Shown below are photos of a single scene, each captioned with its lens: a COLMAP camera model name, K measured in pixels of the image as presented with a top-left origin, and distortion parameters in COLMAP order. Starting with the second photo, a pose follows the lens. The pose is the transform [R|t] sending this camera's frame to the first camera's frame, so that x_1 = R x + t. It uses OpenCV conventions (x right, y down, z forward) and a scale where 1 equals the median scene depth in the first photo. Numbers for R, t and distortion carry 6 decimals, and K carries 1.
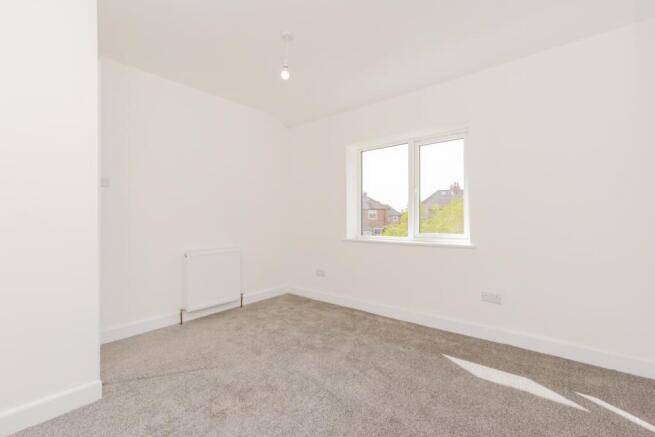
lens RADIAL K [[278.1, 0, 327.8], [0, 278.1, 219.4], [0, 0, 1]] dist [0.000589, -0.000182]
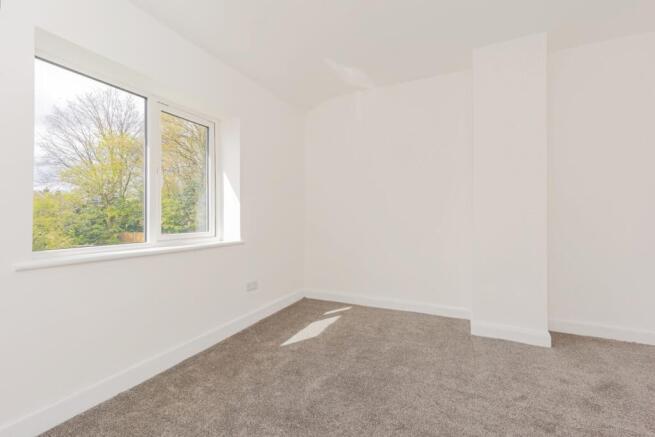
lens RADIAL K [[278.1, 0, 328.1], [0, 278.1, 216.2], [0, 0, 1]] dist [0.000589, -0.000182]
pose [[-0.201561, -0.001899, 0.979474, -0.568039], [0.001053, 0.999997, 0.002156, -0.000861], [-0.979475, 0.001466, -0.201558, 0.916537]]
